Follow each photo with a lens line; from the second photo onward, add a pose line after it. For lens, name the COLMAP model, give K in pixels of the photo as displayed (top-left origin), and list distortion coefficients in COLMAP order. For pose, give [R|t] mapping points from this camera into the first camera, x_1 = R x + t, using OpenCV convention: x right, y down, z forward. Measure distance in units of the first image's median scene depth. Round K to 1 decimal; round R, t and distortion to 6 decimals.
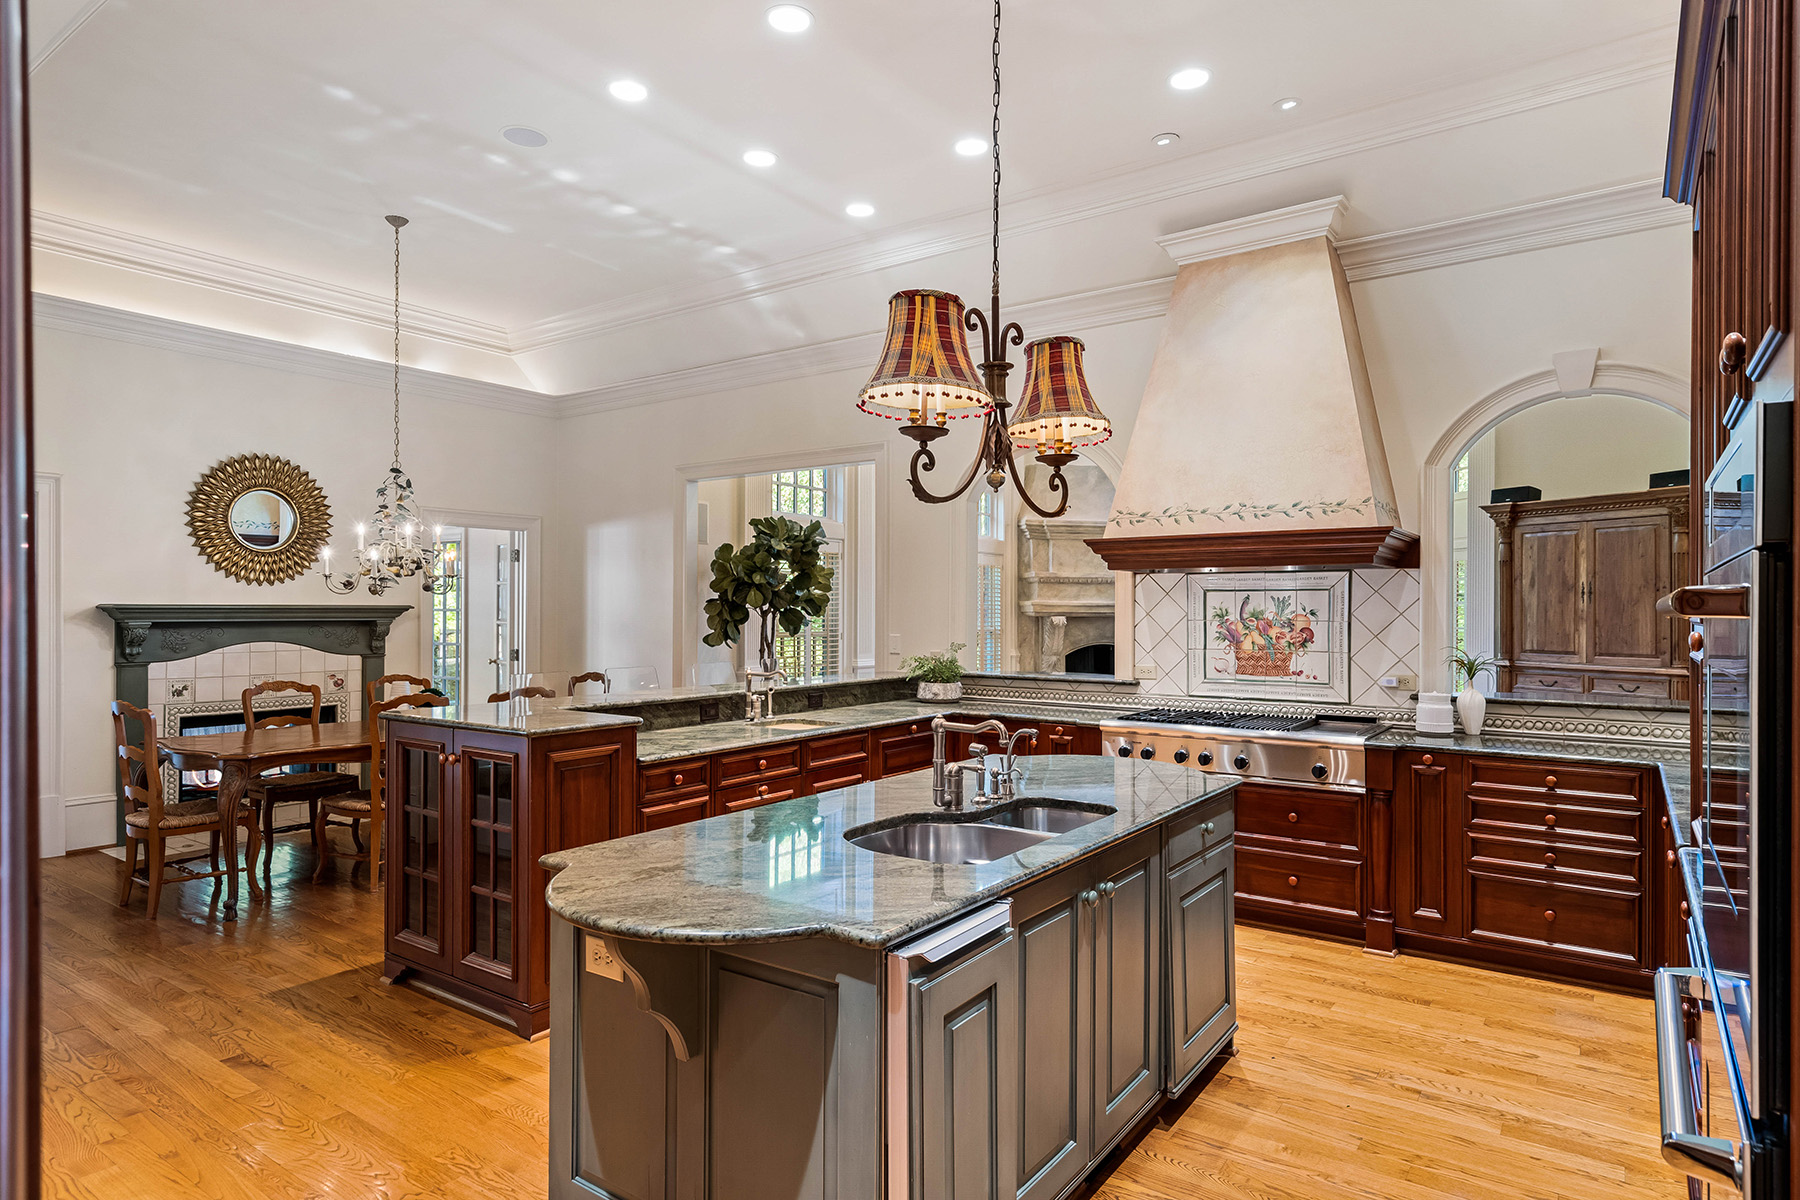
lens RADIAL K [[991.0, 0, 900.0], [0, 991.0, 600.0], [0, 0, 1]] dist [0.000777, 0.000351]
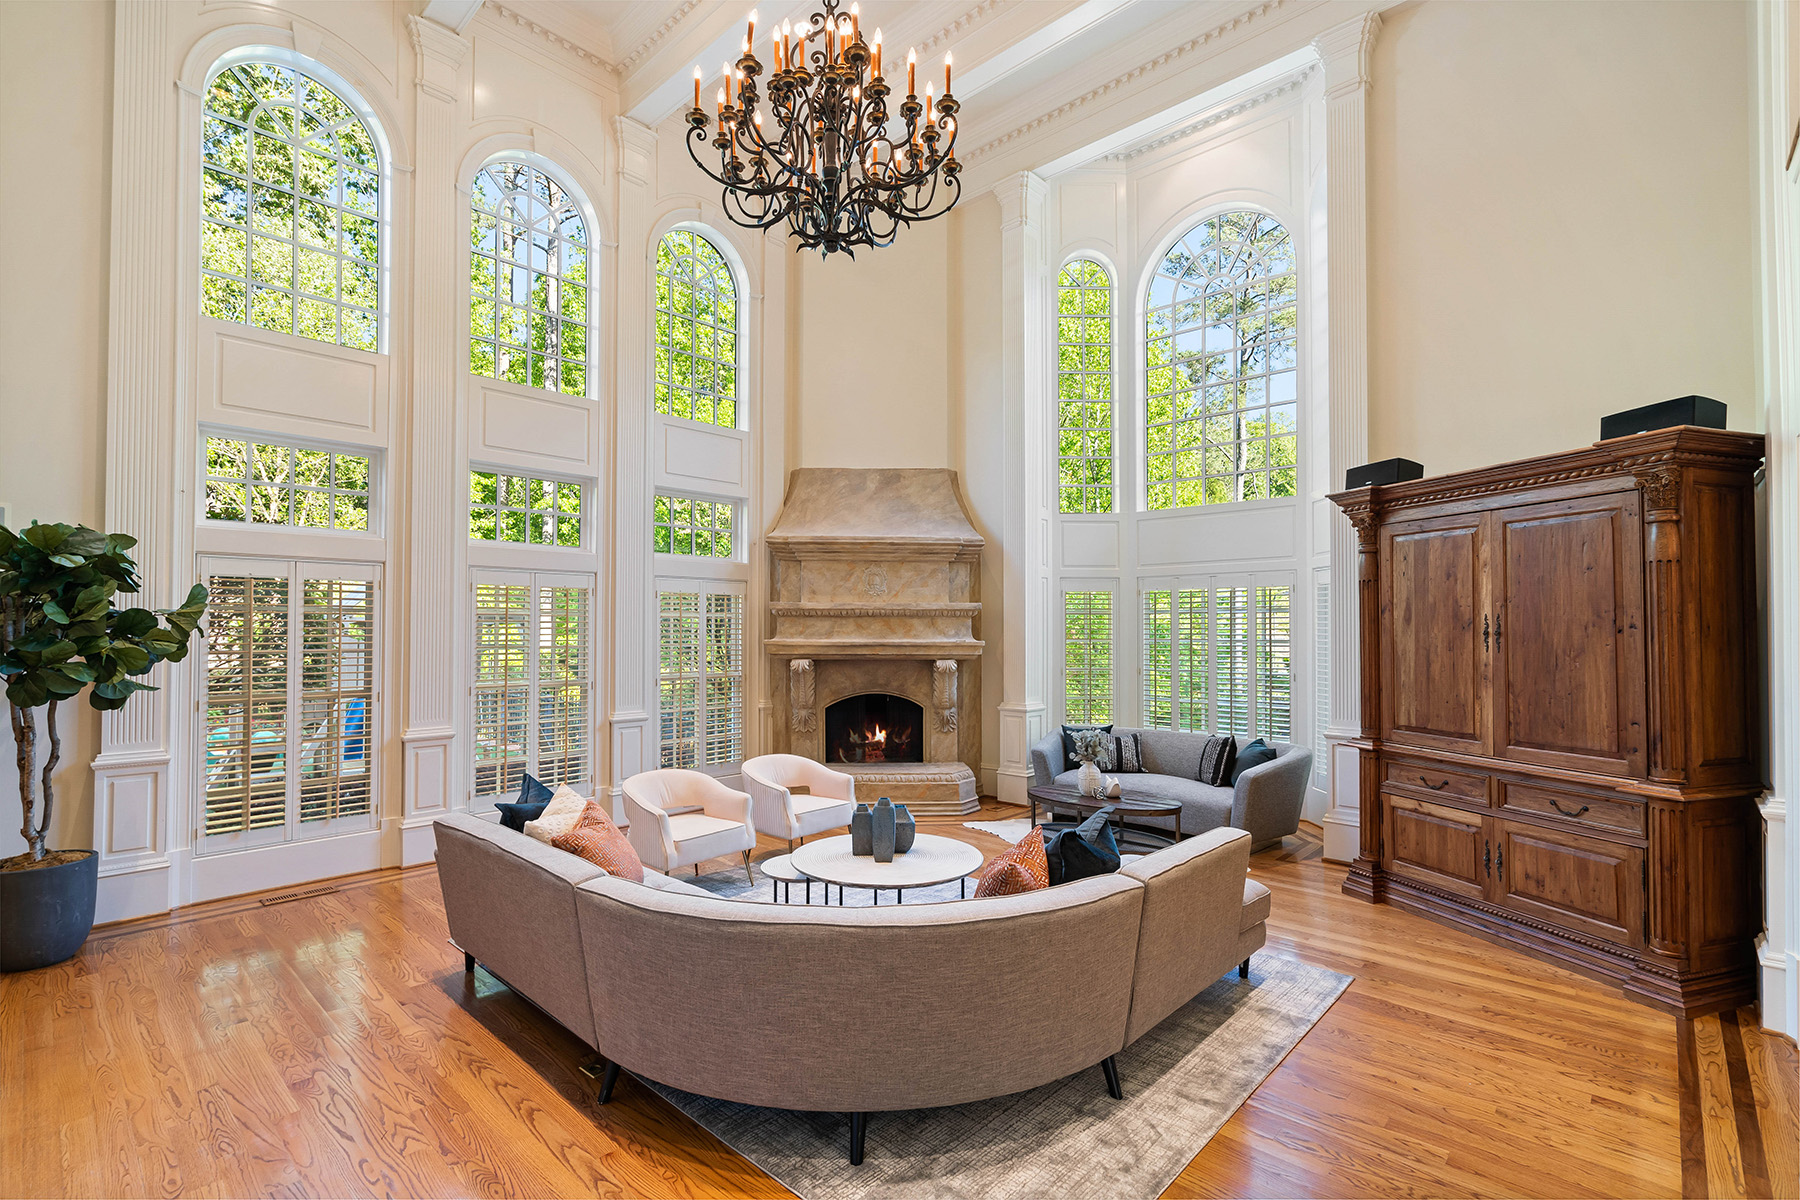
lens RADIAL K [[814.5, 0, 898.3], [0, 814.5, 608.4], [0, 0, 1]] dist [0.002350, 0.000545]
pose [[0.991804, -0.008611, -0.127480, 0.403598], [0.006694, 0.999858, -0.015457, -0.016794], [0.127595, 0.014477, 0.991721, 0.477068]]
